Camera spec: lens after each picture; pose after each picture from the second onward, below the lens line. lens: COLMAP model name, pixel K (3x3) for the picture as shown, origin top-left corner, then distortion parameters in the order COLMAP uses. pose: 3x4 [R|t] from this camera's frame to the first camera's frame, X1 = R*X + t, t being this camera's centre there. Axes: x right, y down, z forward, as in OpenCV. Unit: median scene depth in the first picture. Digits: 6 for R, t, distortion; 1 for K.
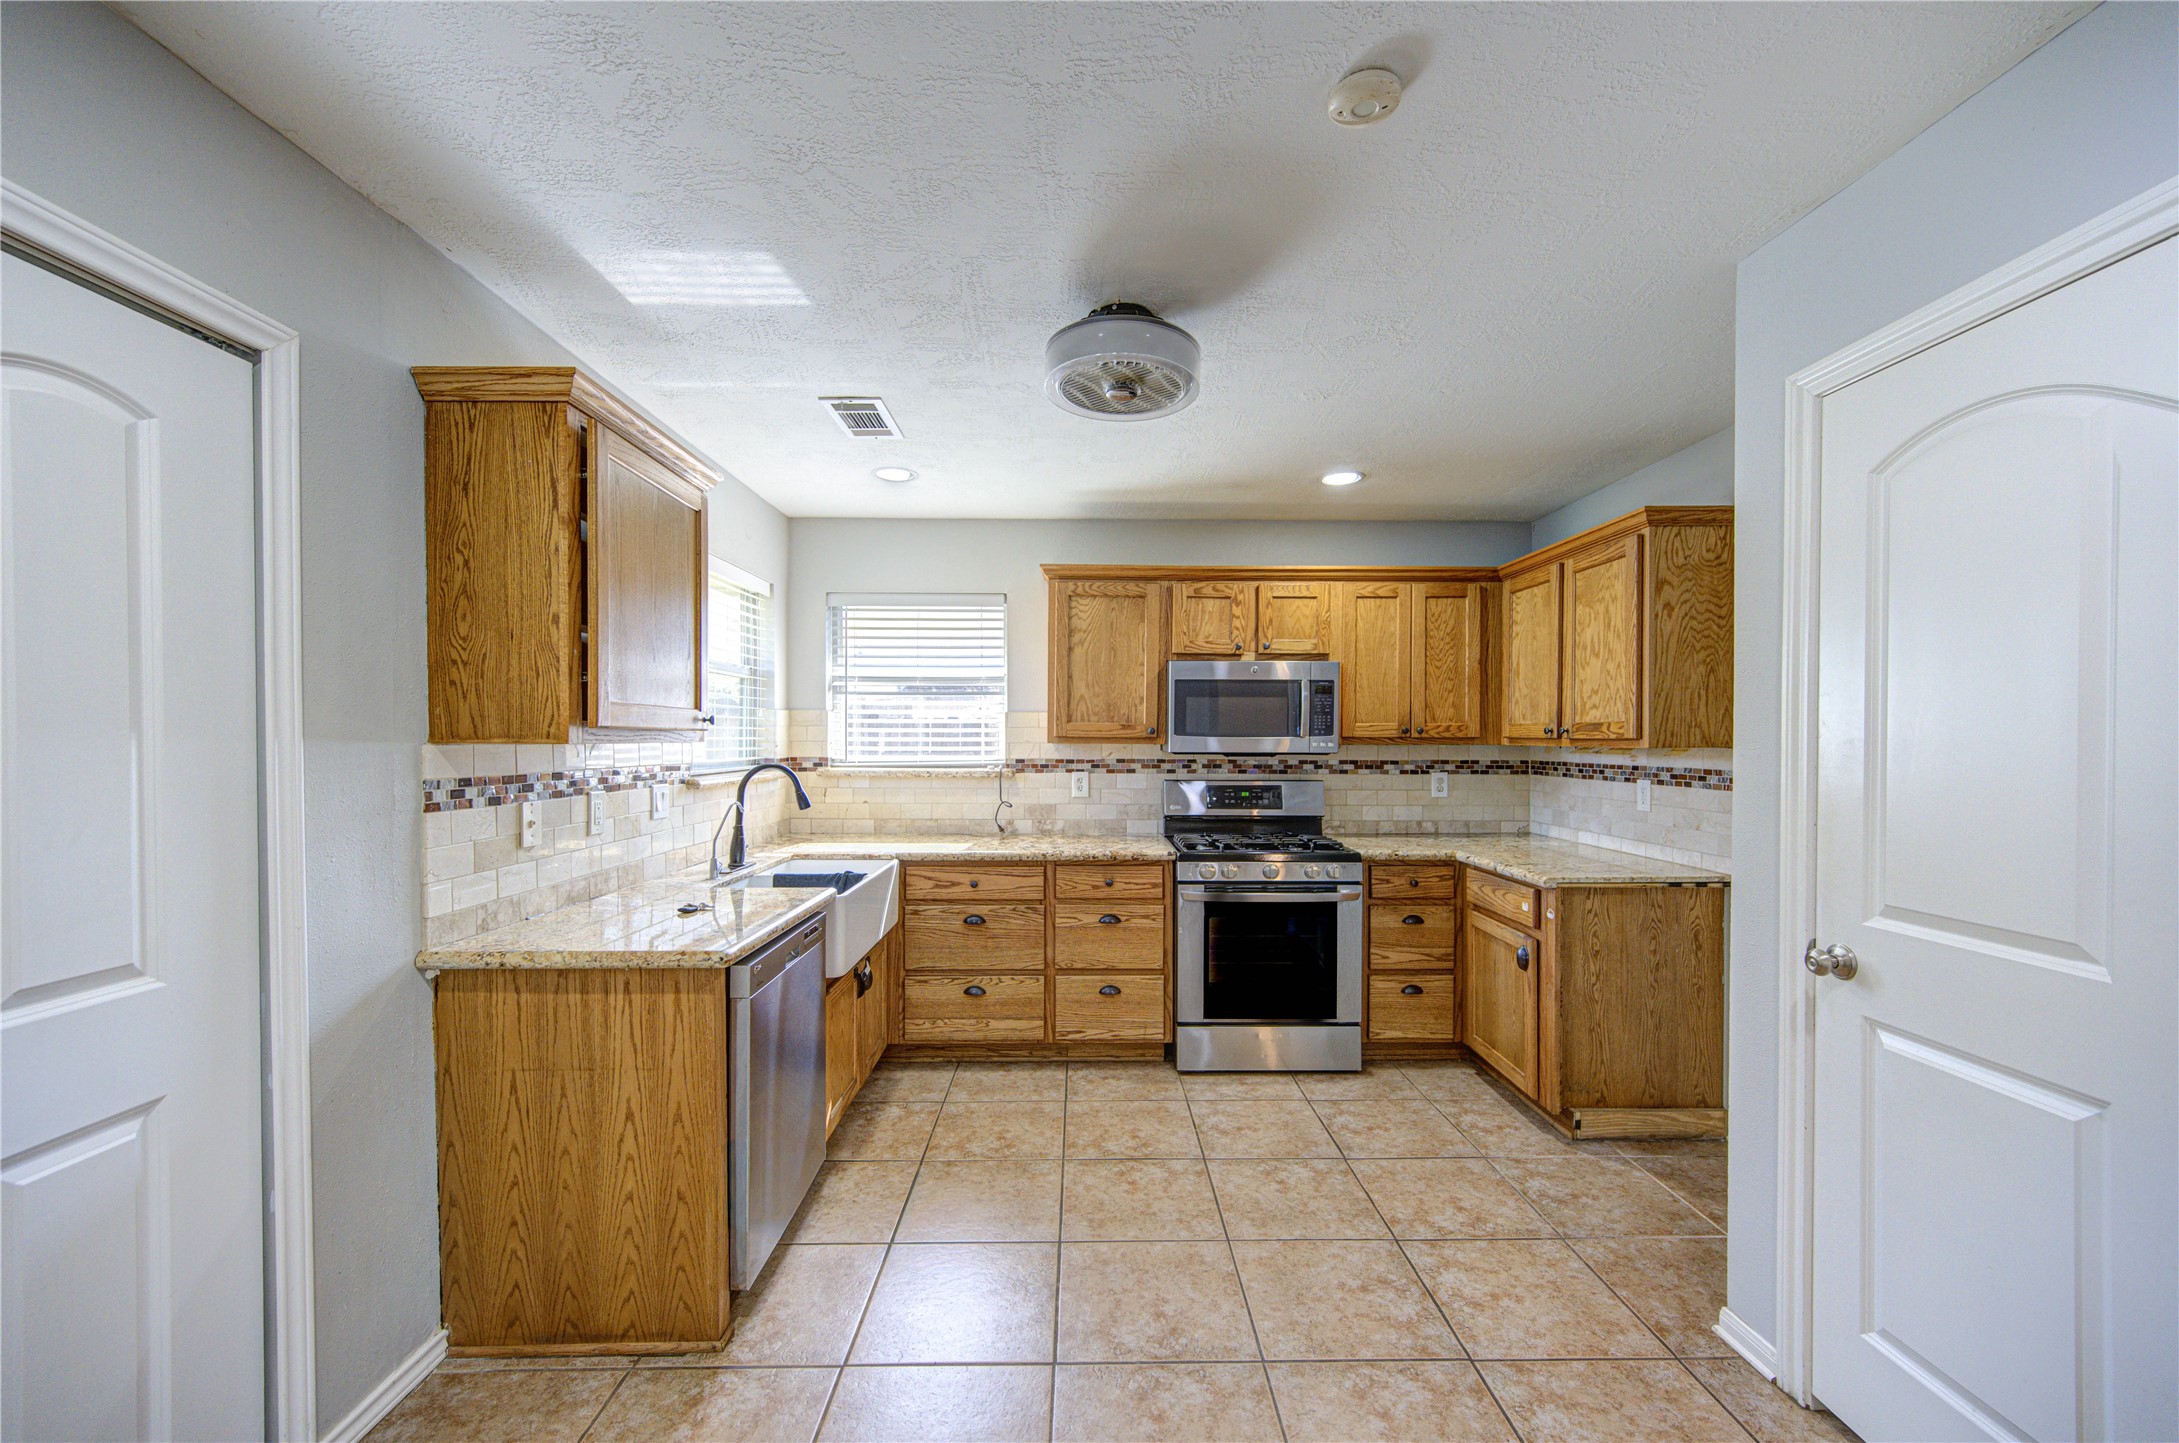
lens RADIAL K [[867.0, 0, 1086.0], [0, 867.0, 753.1], [0, 0, 1]] dist [0.000780, -0.000512]
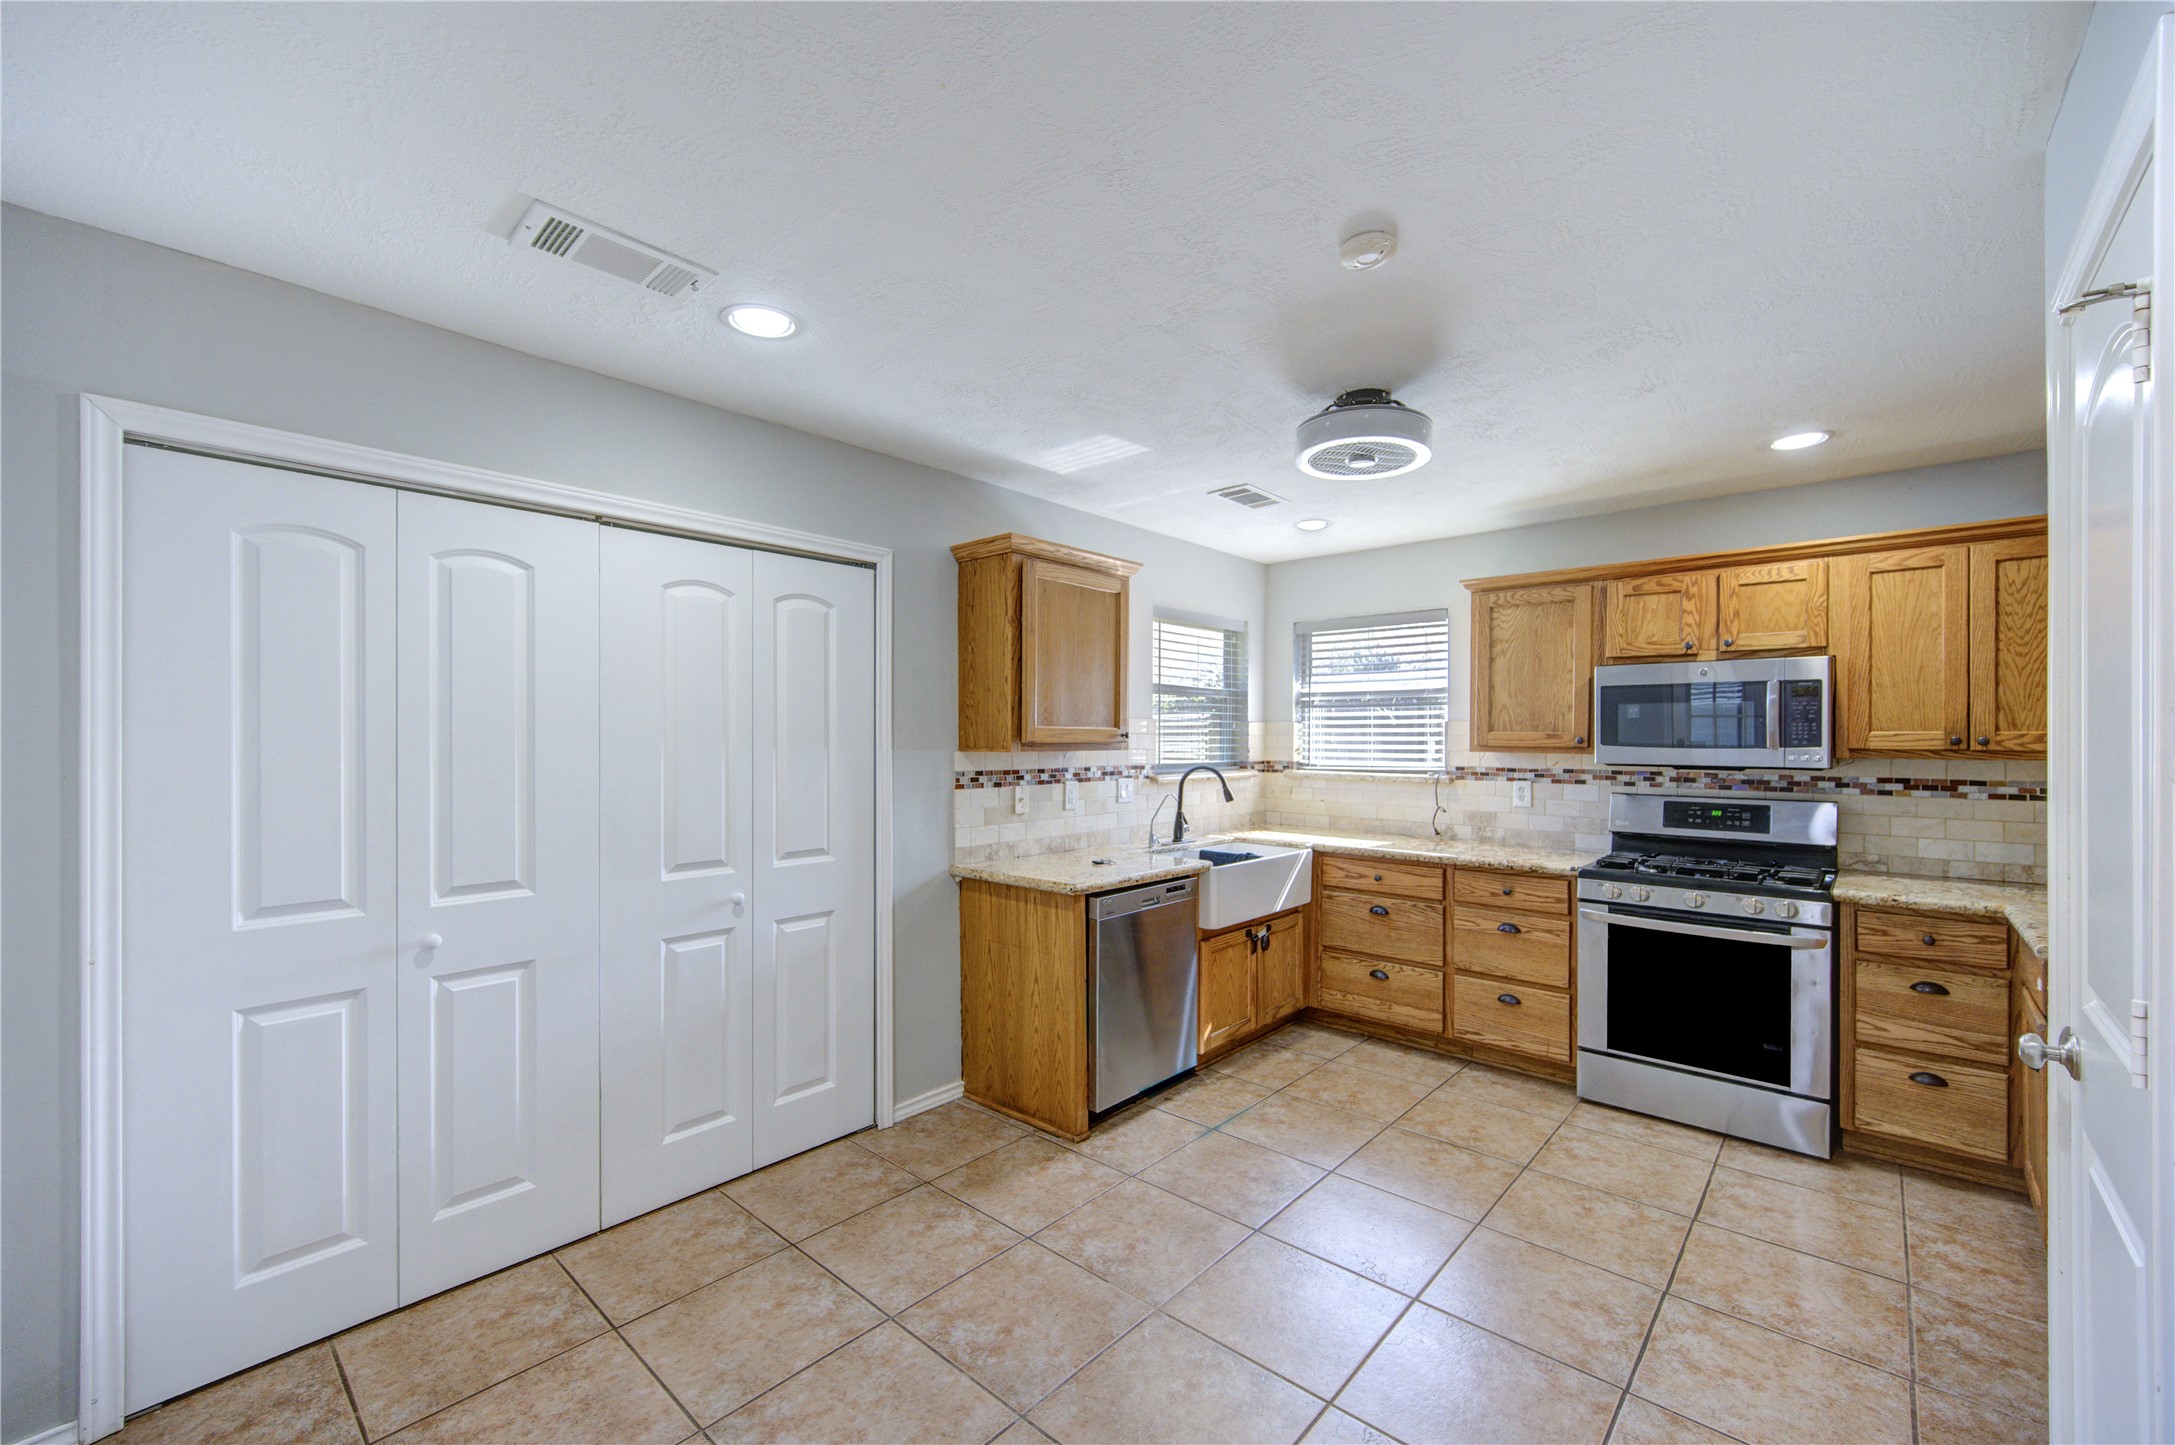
lens RADIAL K [[868.1, 0, 1080.2], [0, 868.1, 744.0], [0, 0, 1]] dist [0.003282, -0.000497]
pose [[0.731247, 0.005438, -0.682091, 0.350994], [-0.012807, 0.999901, -0.005758, -0.009749], [0.681993, 0.012946, 0.731244, -0.079535]]
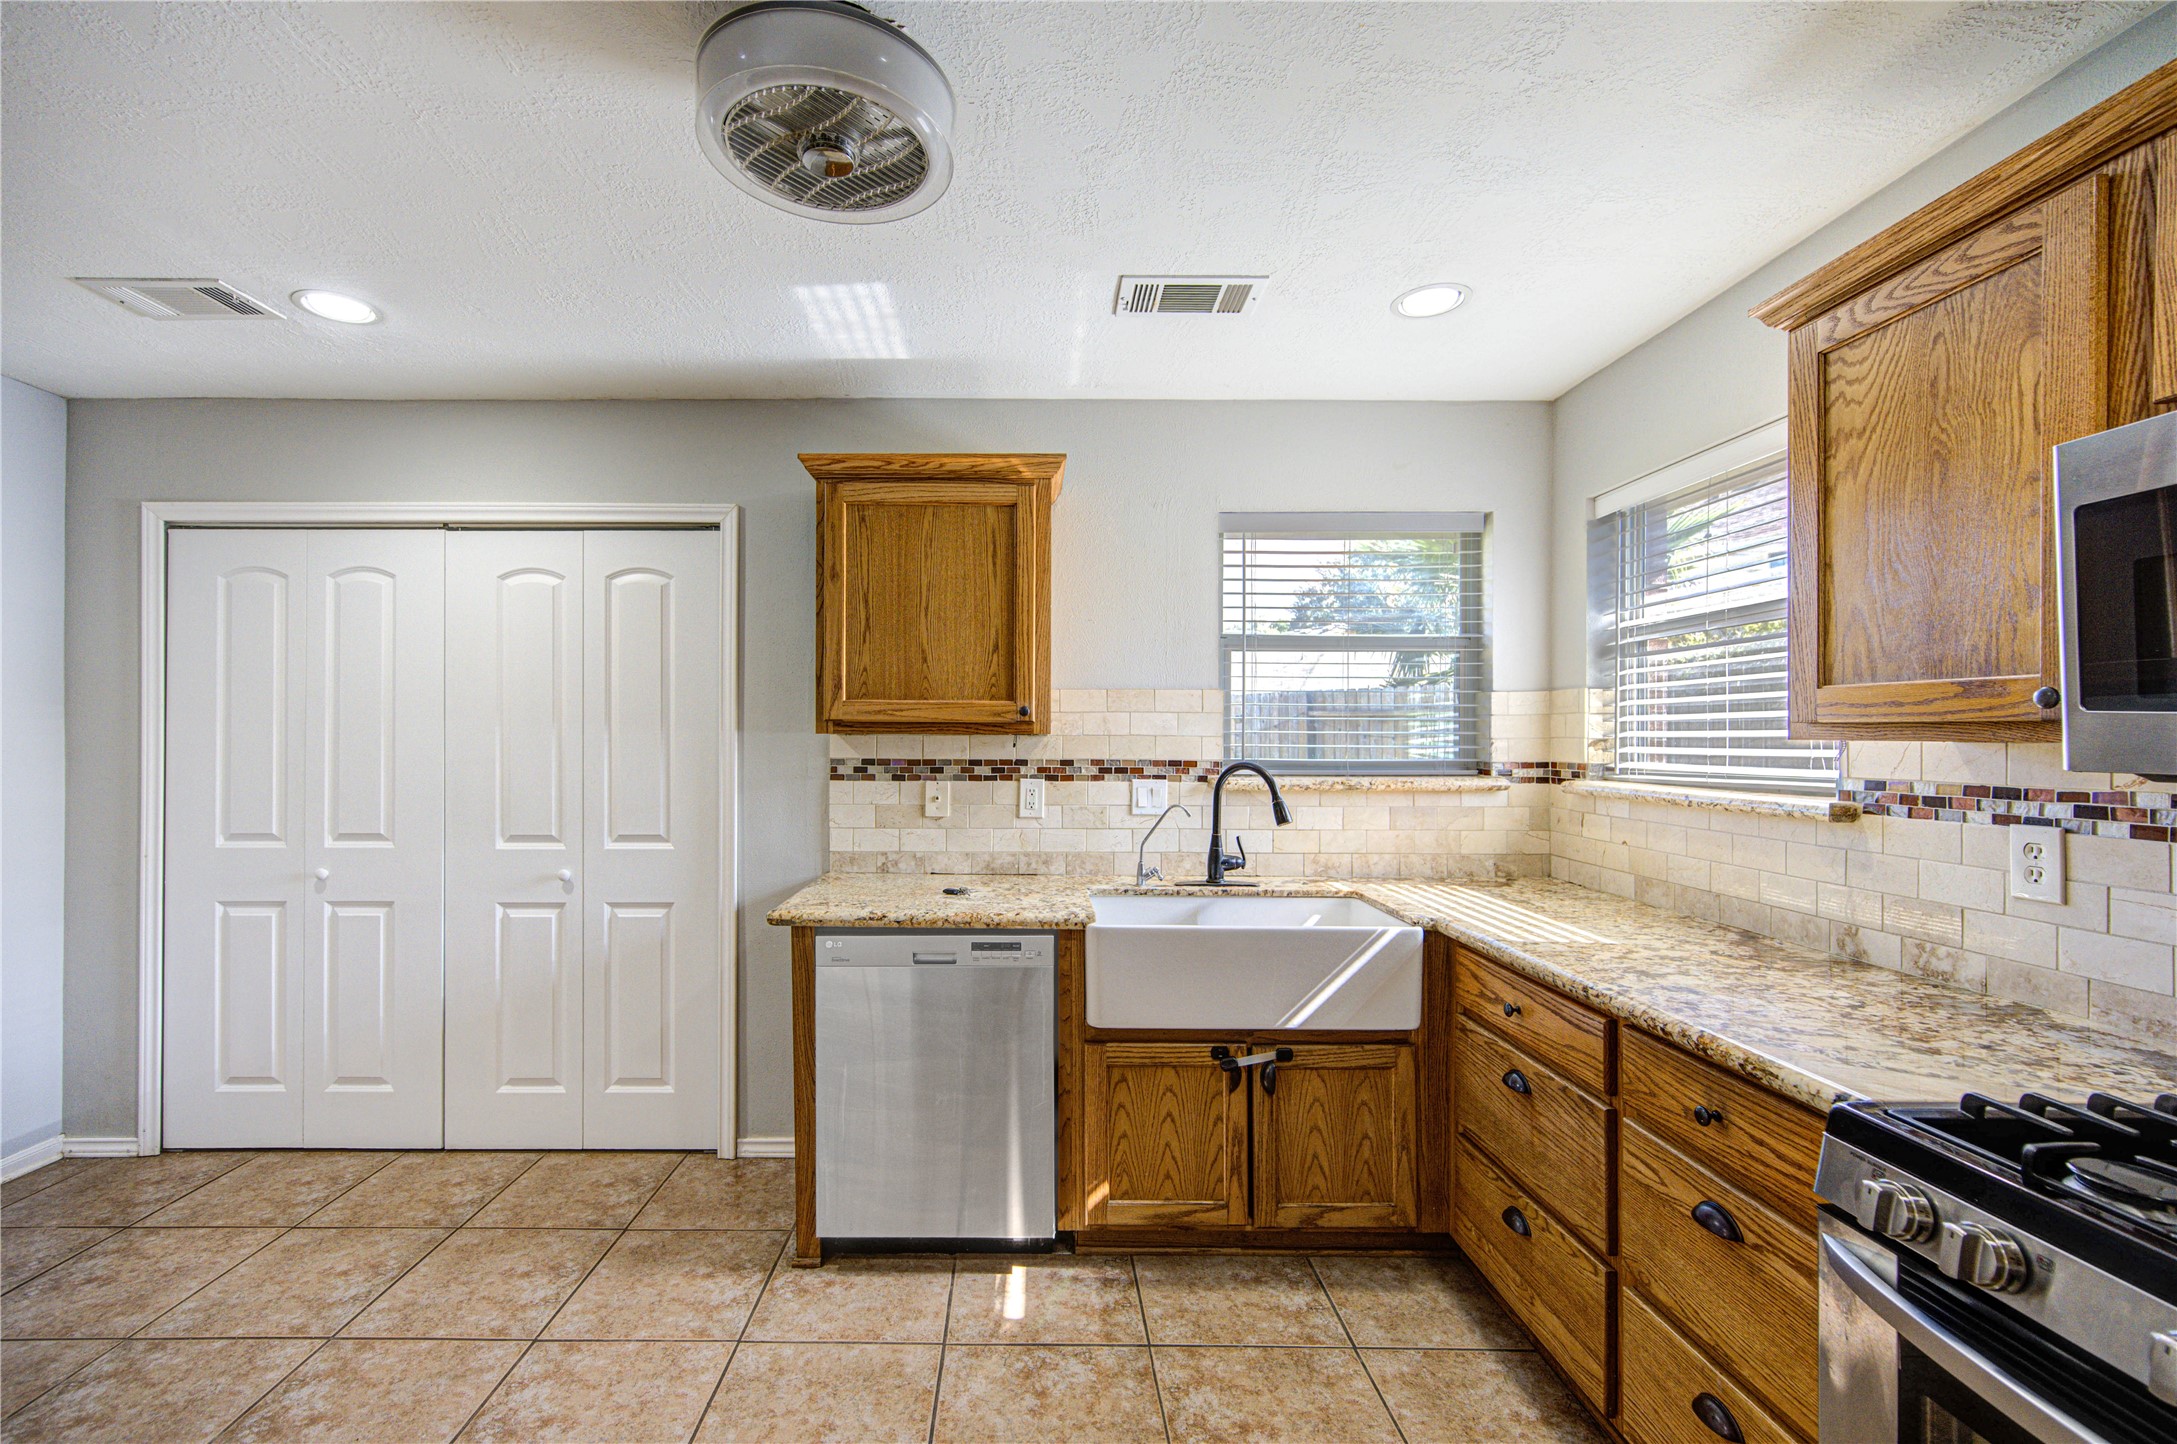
lens RADIAL K [[902.6, 0, 1013.5], [0, 902.6, 736.9], [0, 0, 1]] dist [0.001081, -0.000184]
pose [[-0.014766, -0.002527, -0.999888, 0.415247], [-0.021172, 0.999773, -0.002214, -0.004660], [0.999667, 0.021137, -0.014816, 0.704838]]
